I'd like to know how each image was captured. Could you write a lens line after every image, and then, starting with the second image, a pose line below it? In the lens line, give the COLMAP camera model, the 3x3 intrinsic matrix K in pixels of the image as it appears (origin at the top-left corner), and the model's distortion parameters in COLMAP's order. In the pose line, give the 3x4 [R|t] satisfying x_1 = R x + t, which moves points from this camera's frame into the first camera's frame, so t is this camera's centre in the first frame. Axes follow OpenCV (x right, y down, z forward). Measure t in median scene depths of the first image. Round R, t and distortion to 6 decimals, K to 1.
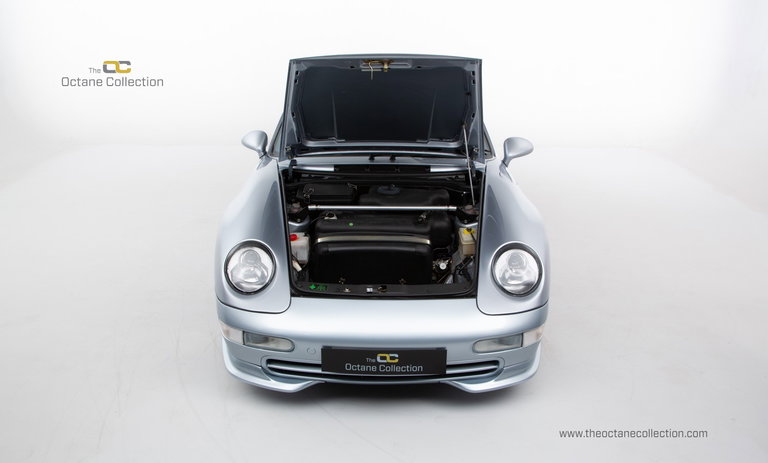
lens RADIAL K [[729.9, 0, 382.8], [0, 729.9, 229.6], [0, 0, 1]] dist [0.007915, 0.000000]
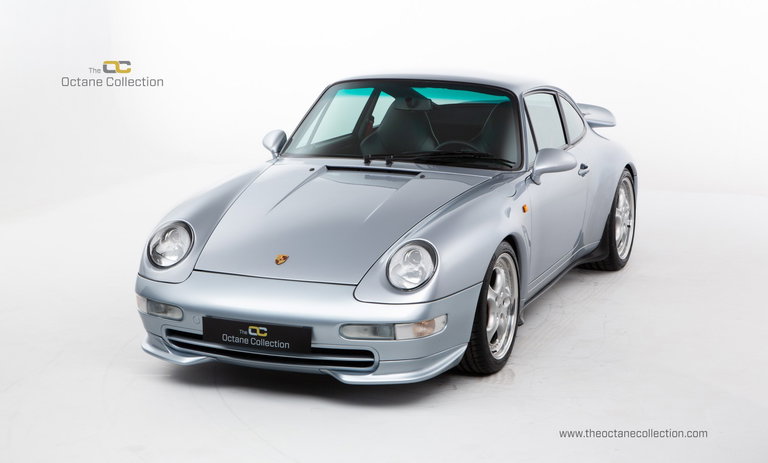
lens RADIAL K [[1514.8, 0, 387.4], [0, 1514.8, 229.6], [0, 0, 1]] dist [0.428591, 0.000000]
pose [[0.922111, 0.065542, -0.381334, 0.933120], [-0.110499, 0.989112, -0.097195, 0.209887], [0.370811, 0.131762, 0.919314, -0.883009]]
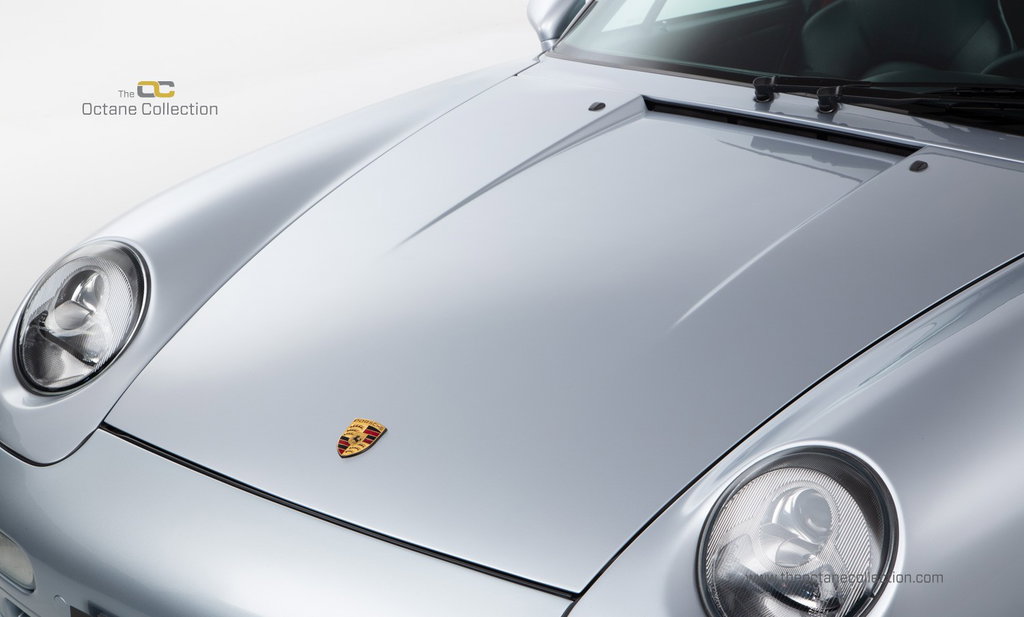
lens RADIAL K [[1976.0, 0, 510.2], [0, 1976.0, 305.6], [0, 0, 1]] dist [0.172030, 0.000000]
pose [[0.798564, 0.209779, -0.564171, 0.489320], [-0.218857, 0.974343, 0.052511, -0.044537], [0.560712, 0.081540, 0.823987, 0.366806]]
